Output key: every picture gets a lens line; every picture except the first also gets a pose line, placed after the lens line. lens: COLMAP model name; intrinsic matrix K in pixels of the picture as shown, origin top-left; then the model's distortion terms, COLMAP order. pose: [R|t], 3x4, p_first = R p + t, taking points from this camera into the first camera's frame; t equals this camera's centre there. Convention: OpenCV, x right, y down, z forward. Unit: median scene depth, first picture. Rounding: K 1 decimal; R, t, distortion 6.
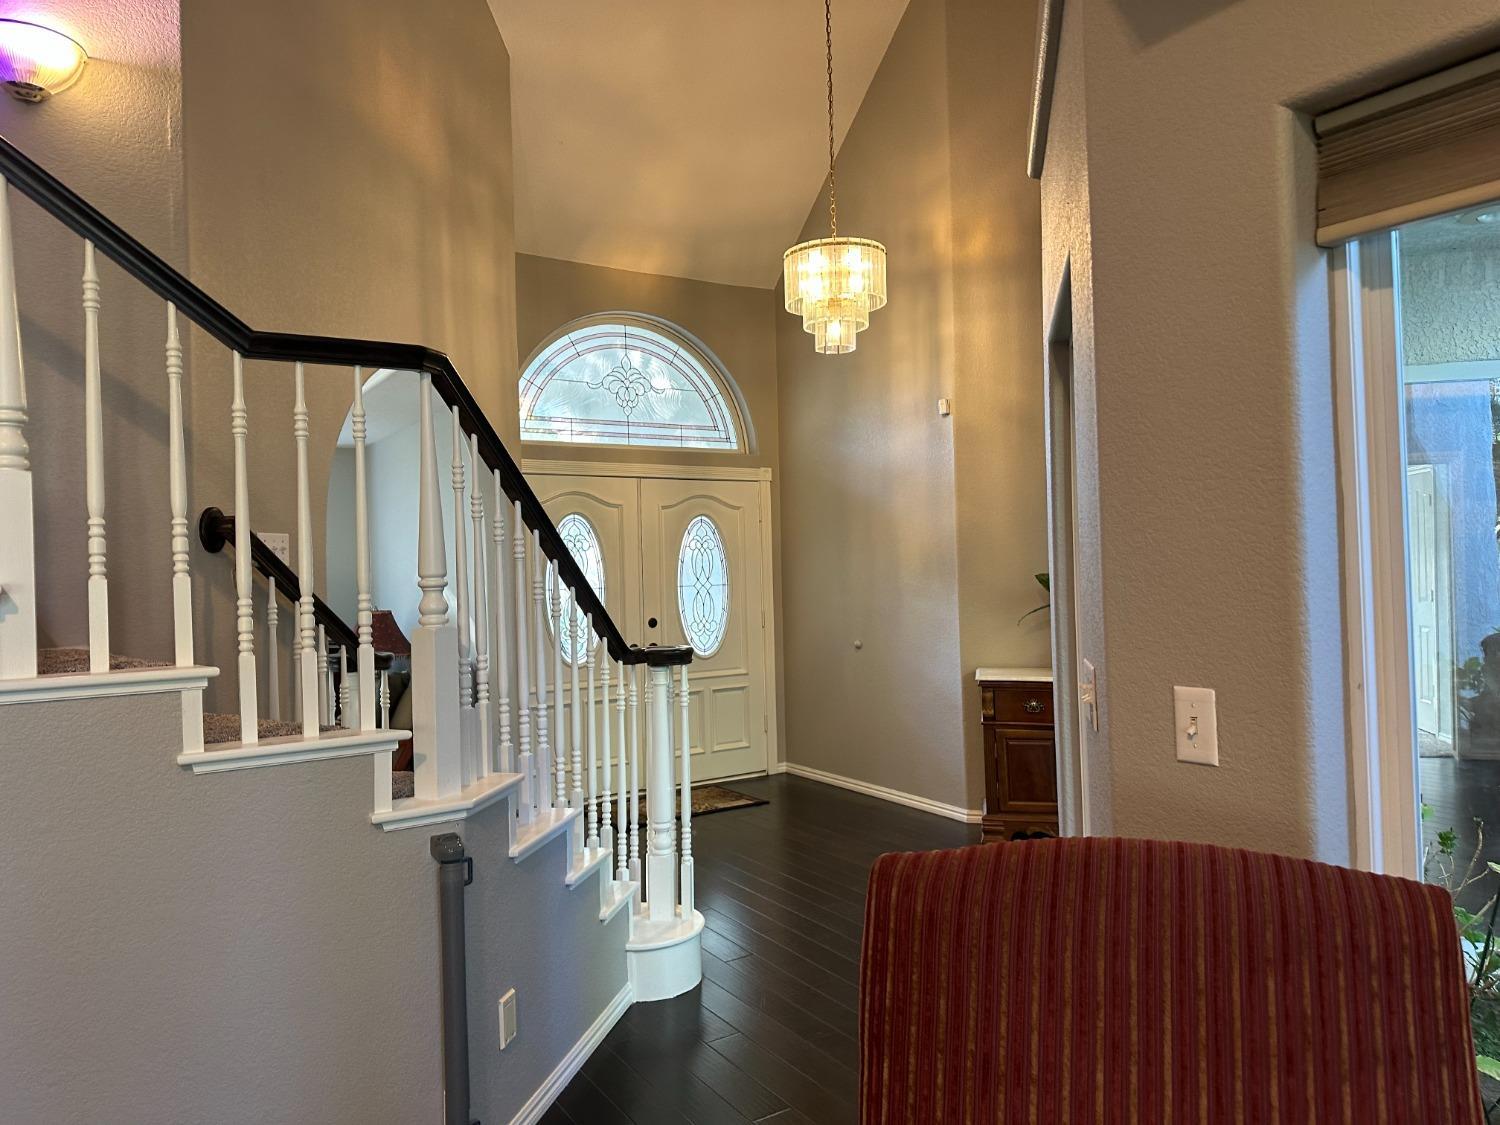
lens RADIAL K [[1065.5, 0, 748.2], [0, 1065.5, 553.7], [0, 0, 1]] dist [0.115194, -0.151088]
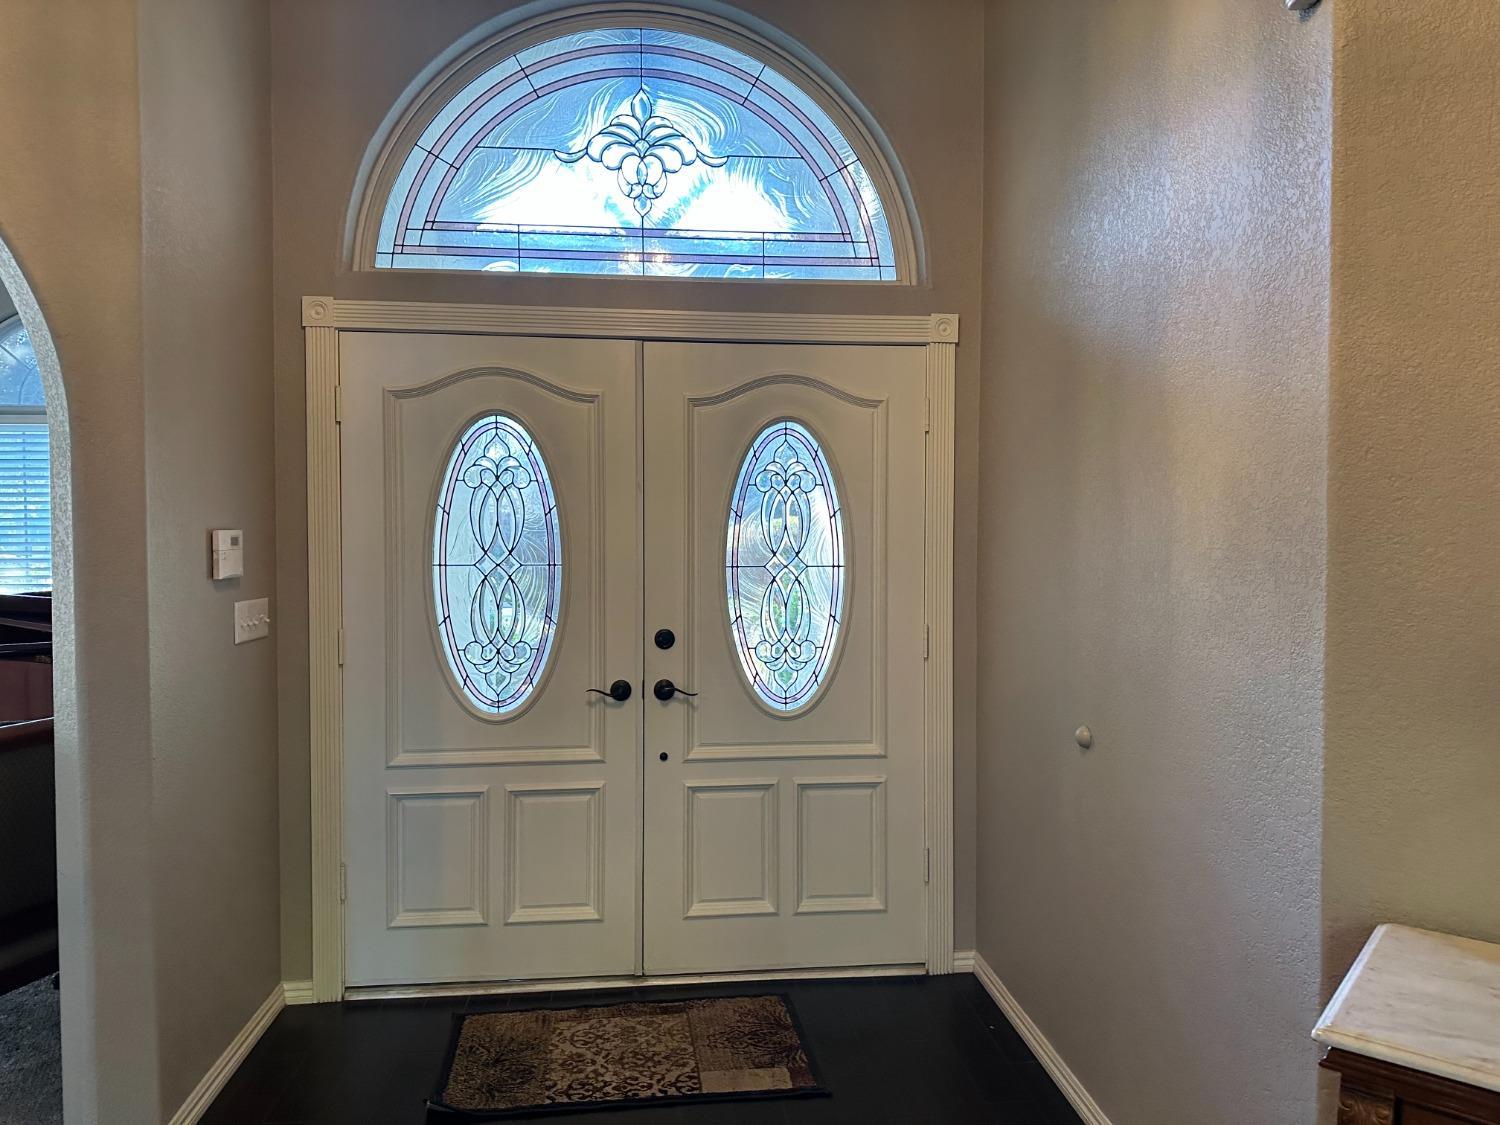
lens RADIAL K [[1062.5, 0, 750.0], [0, 1062.5, 562.5], [0, 0, 1]] dist [0.066514, -0.060802]
pose [[0.887443, 0.042637, -0.458942, 0.167100], [-0.021329, 0.998444, 0.051516, 0.004016], [0.460425, -0.035928, 0.886971, 0.588077]]
